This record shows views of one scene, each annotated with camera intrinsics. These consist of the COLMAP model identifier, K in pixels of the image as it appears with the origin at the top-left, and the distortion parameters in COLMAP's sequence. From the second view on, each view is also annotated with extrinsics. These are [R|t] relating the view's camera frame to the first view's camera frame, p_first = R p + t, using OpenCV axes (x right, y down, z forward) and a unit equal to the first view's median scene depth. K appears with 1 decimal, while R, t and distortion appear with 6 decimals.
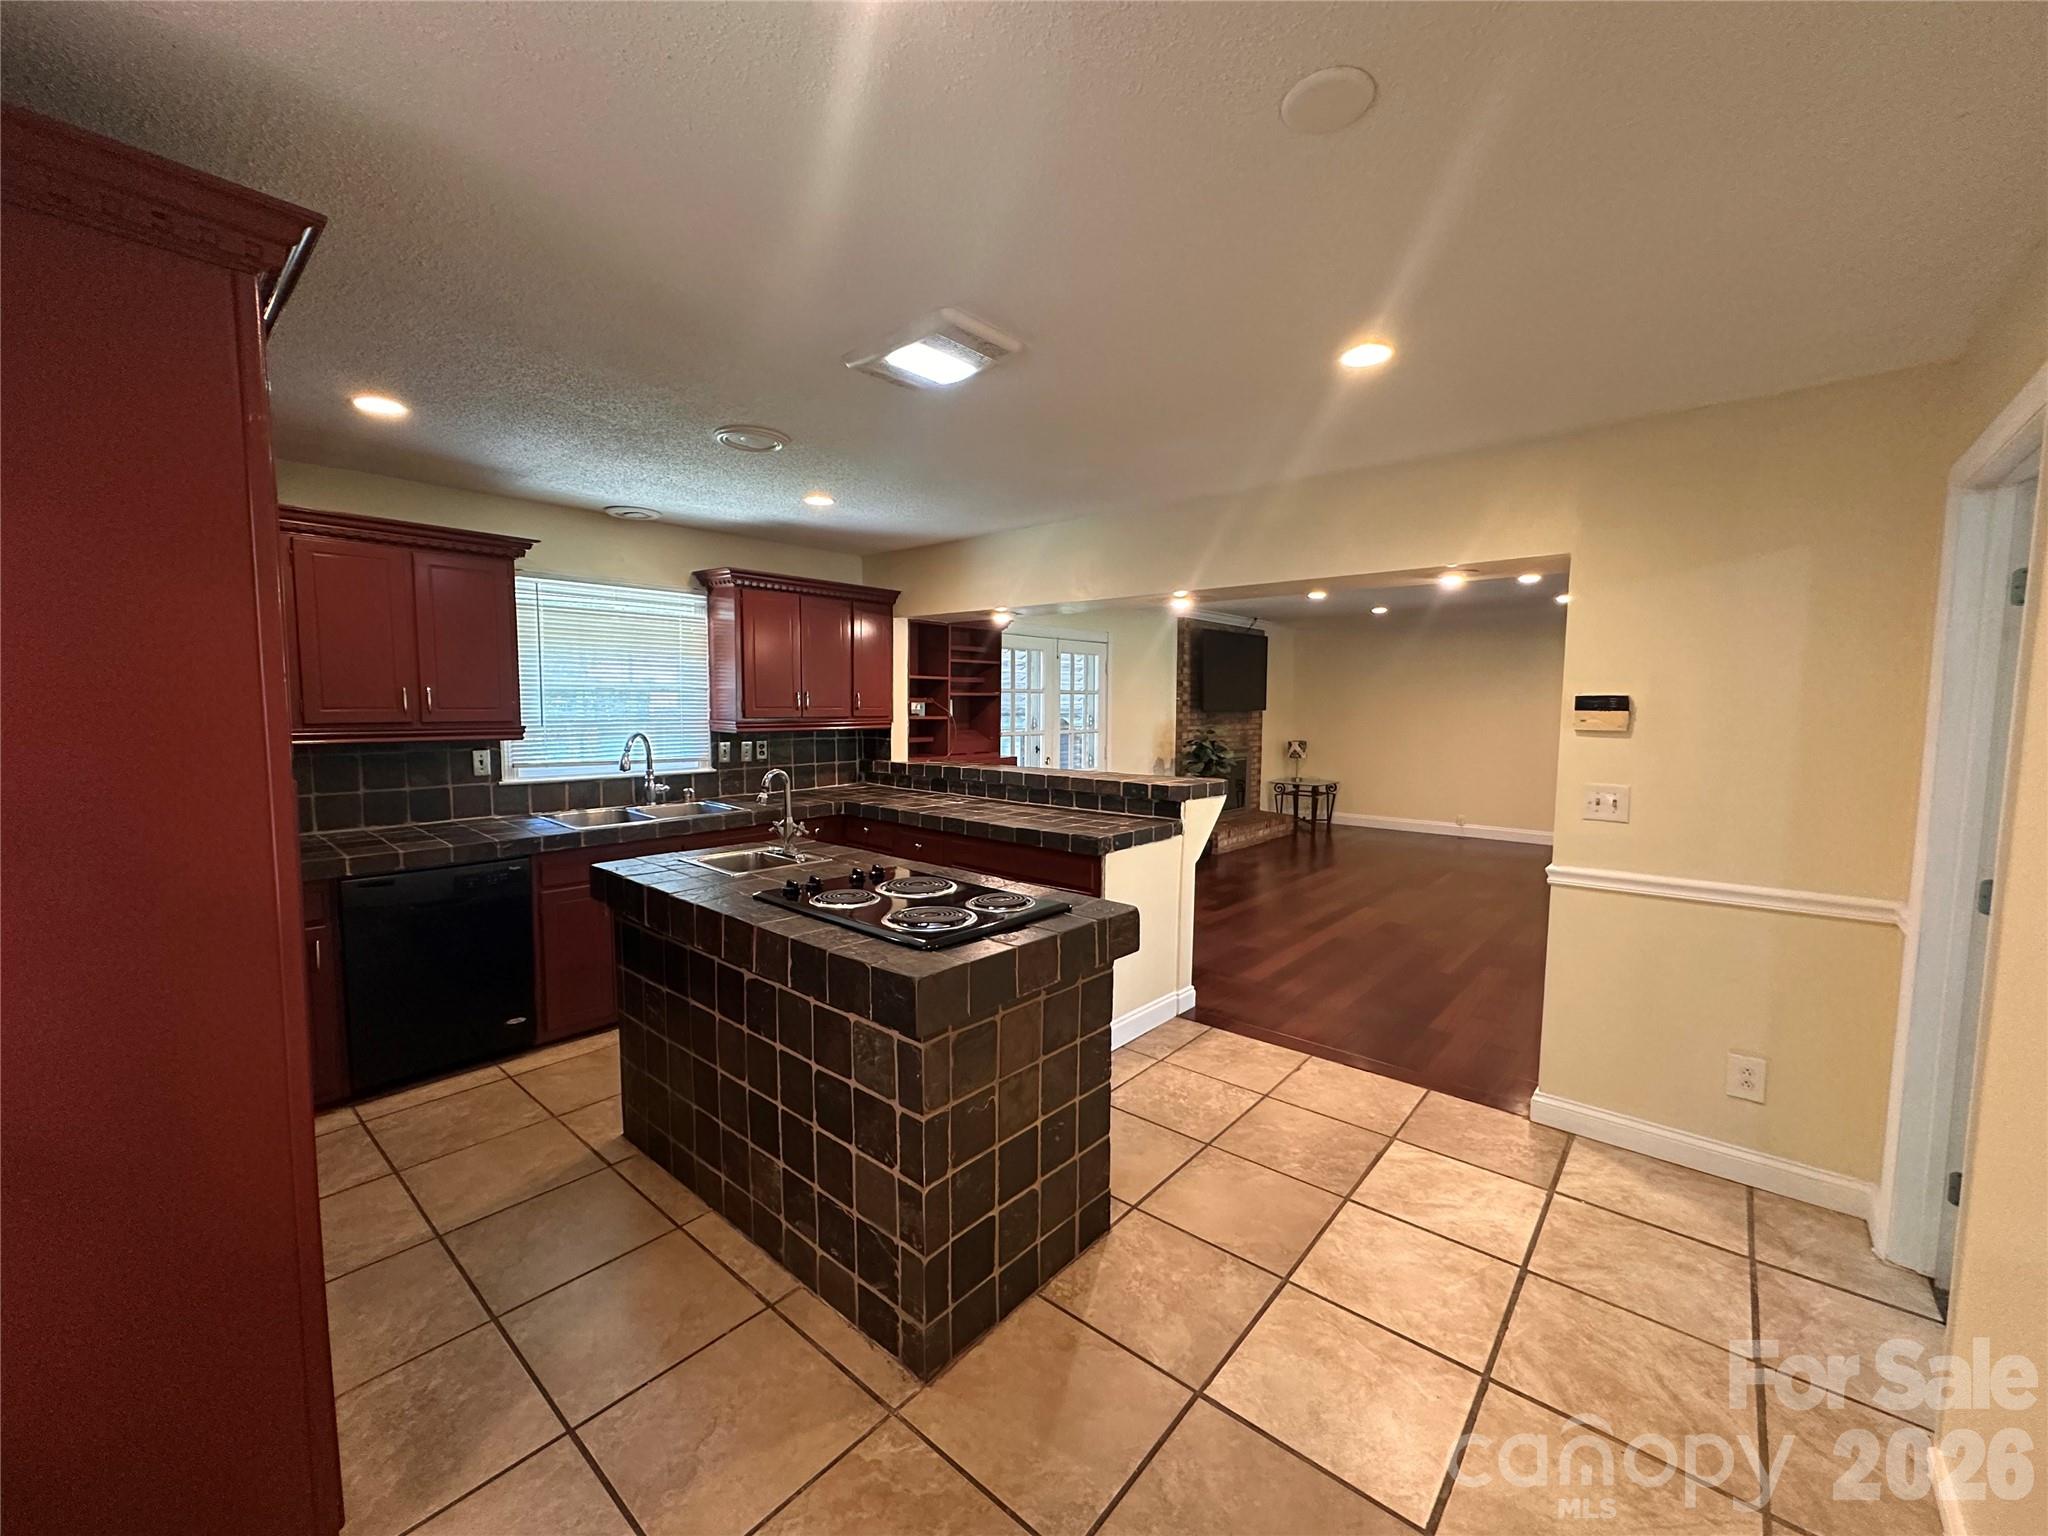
lens RADIAL K [[815.9, 0, 1021.1], [0, 815.9, 767.4], [0, 0, 1]] dist [-0.002372, 0.000249]
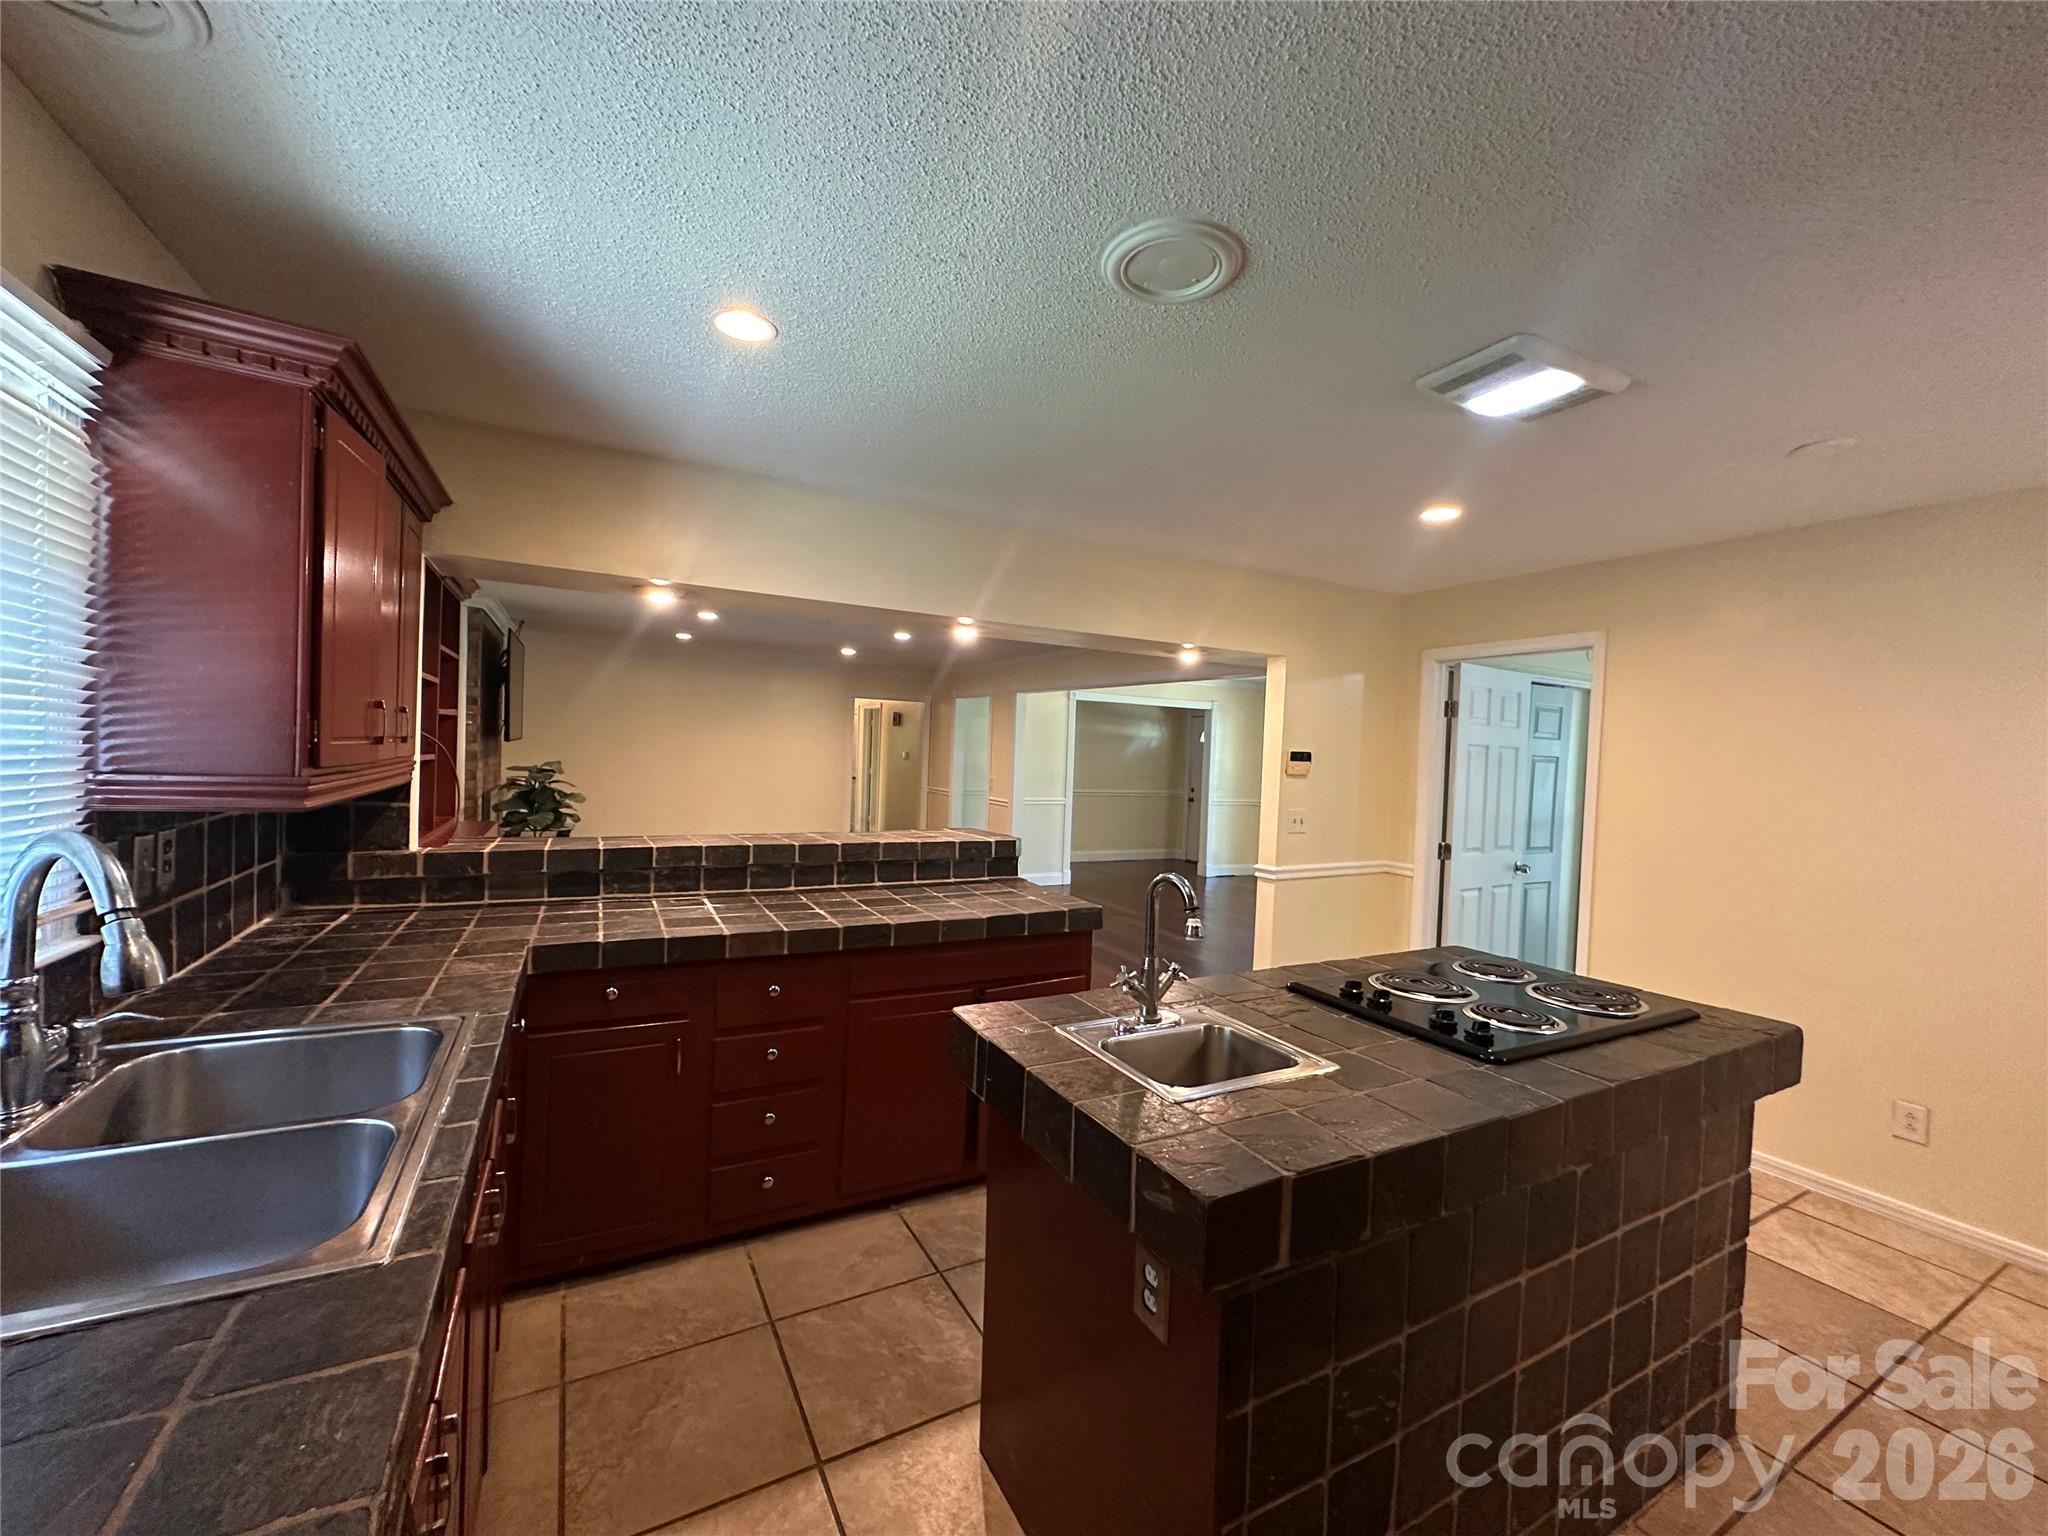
lens RADIAL K [[815.9, 0, 1021.1], [0, 815.9, 767.4], [0, 0, 1]] dist [-0.002372, 0.000249]
pose [[0.351554, -0.013405, 0.936072, -0.643098], [0.042594, 0.999091, -0.001689, -0.055087], [-0.935198, 0.040465, 0.351805, 0.672333]]
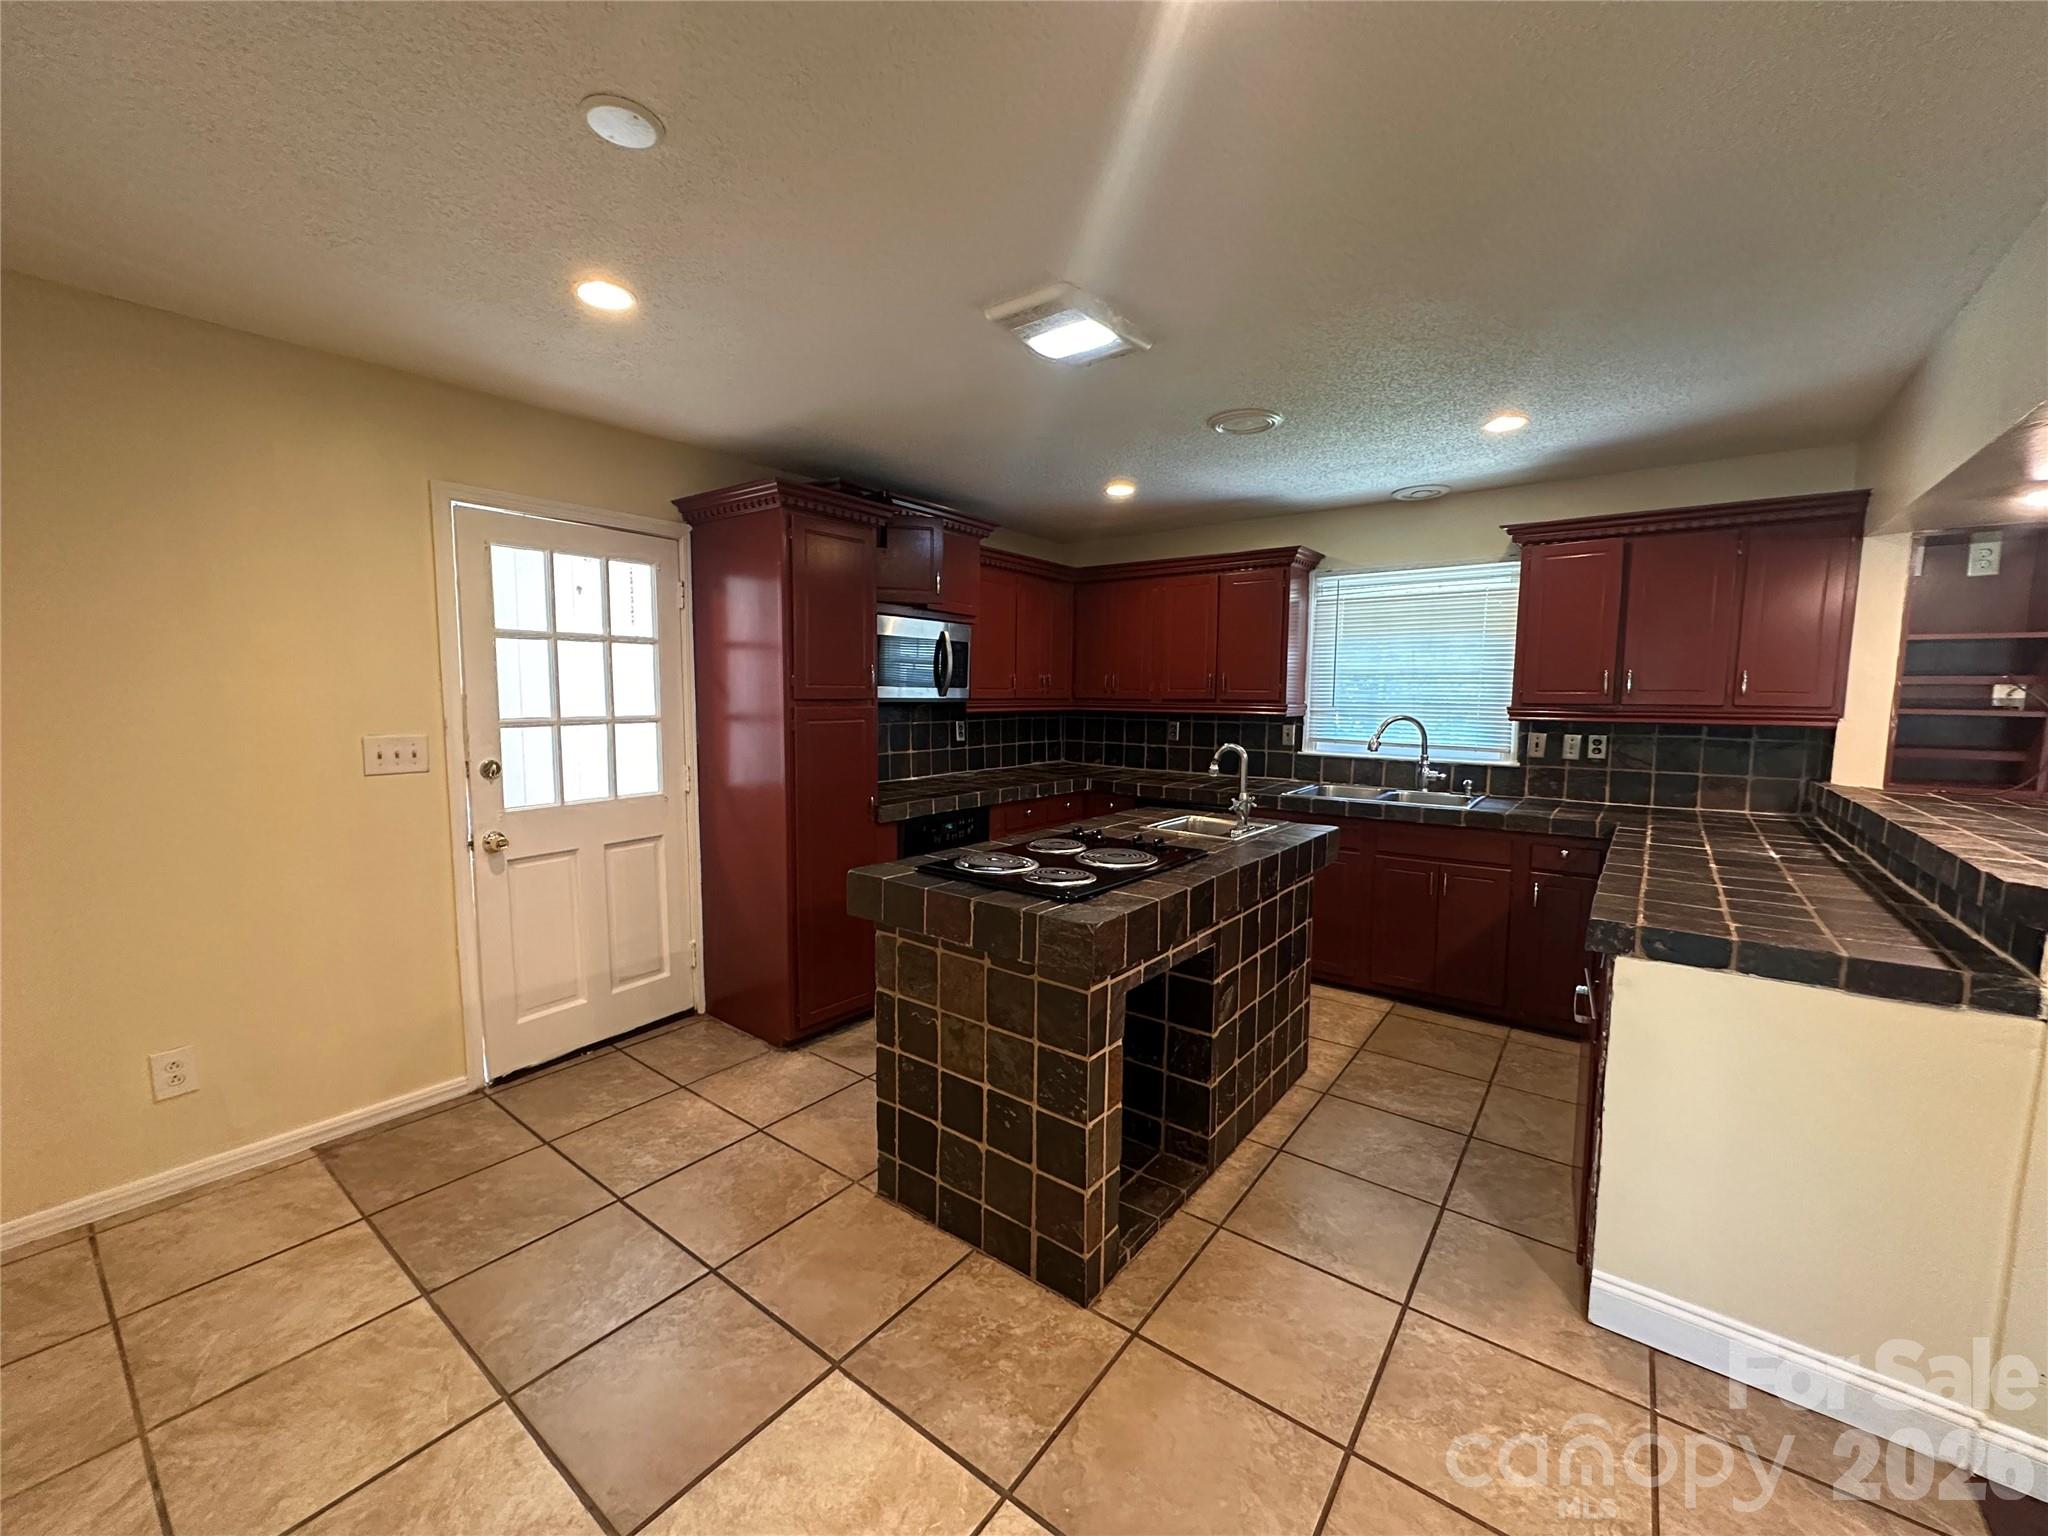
lens RADIAL K [[815.9, 0, 1021.1], [0, 815.9, 767.4], [0, 0, 1]] dist [-0.002372, 0.000249]
pose [[0.060388, 0.087822, -0.994304, 0.525741], [-0.088069, 0.992706, 0.082332, -0.021816], [0.994282, 0.082596, 0.067682, 0.502845]]
